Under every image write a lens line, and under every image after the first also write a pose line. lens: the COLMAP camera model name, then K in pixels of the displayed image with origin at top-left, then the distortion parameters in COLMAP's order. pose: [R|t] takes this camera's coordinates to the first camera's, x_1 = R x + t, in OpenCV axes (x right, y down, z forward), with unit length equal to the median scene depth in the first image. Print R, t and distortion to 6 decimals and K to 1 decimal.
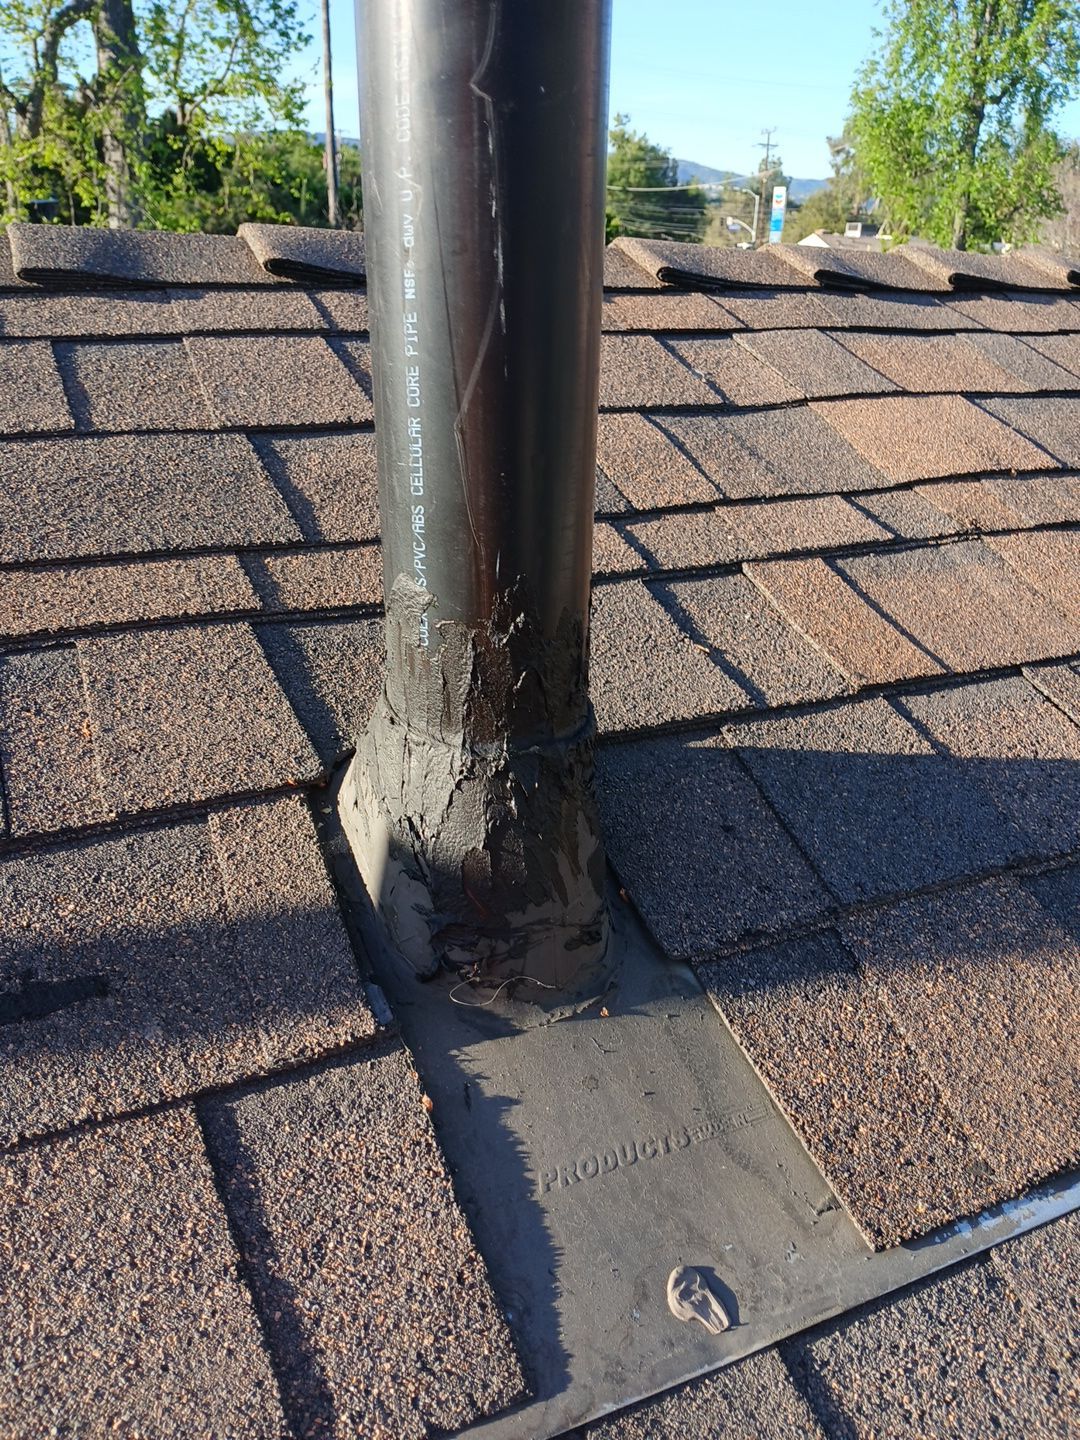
lens RADIAL K [[1116.9, 0, 540.0], [0, 1116.9, 720.0], [0, 0, 1]] dist [0.113983, -0.251806]
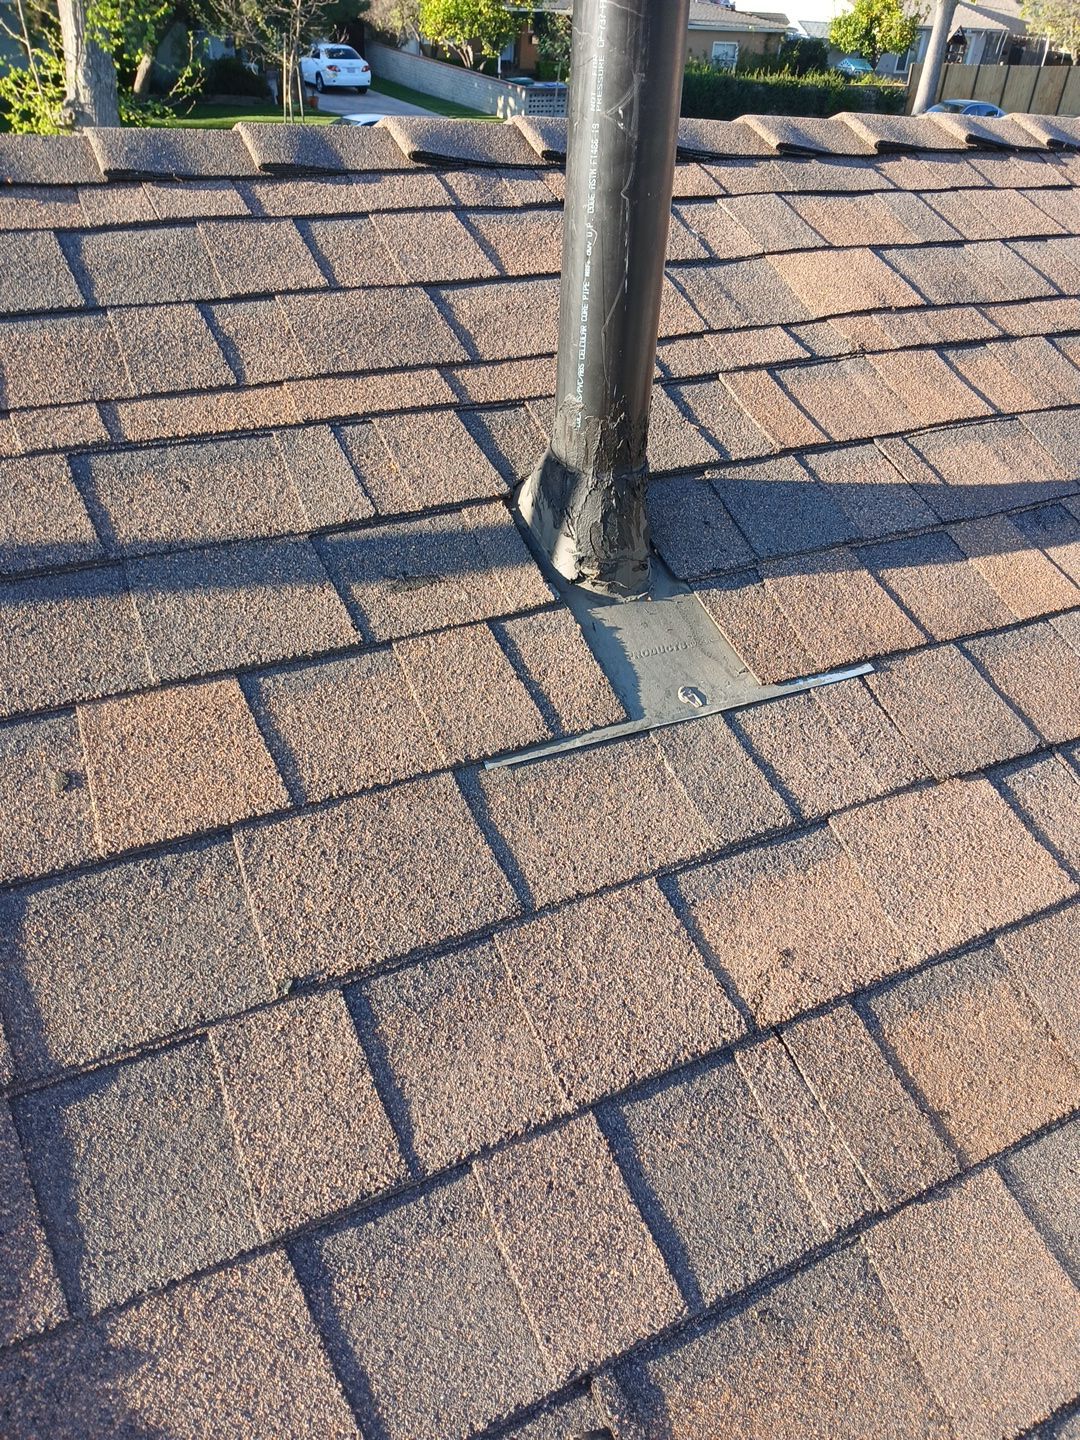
lens RADIAL K [[1116.9, 0, 540.0], [0, 1116.9, 720.0], [0, 0, 1]] dist [0.113983, -0.251806]
pose [[0.999284, 0.002643, 0.037741, -0.159519], [-0.010248, 0.979172, 0.202773, 0.031135], [-0.036419, -0.203015, 0.978498, -0.796361]]
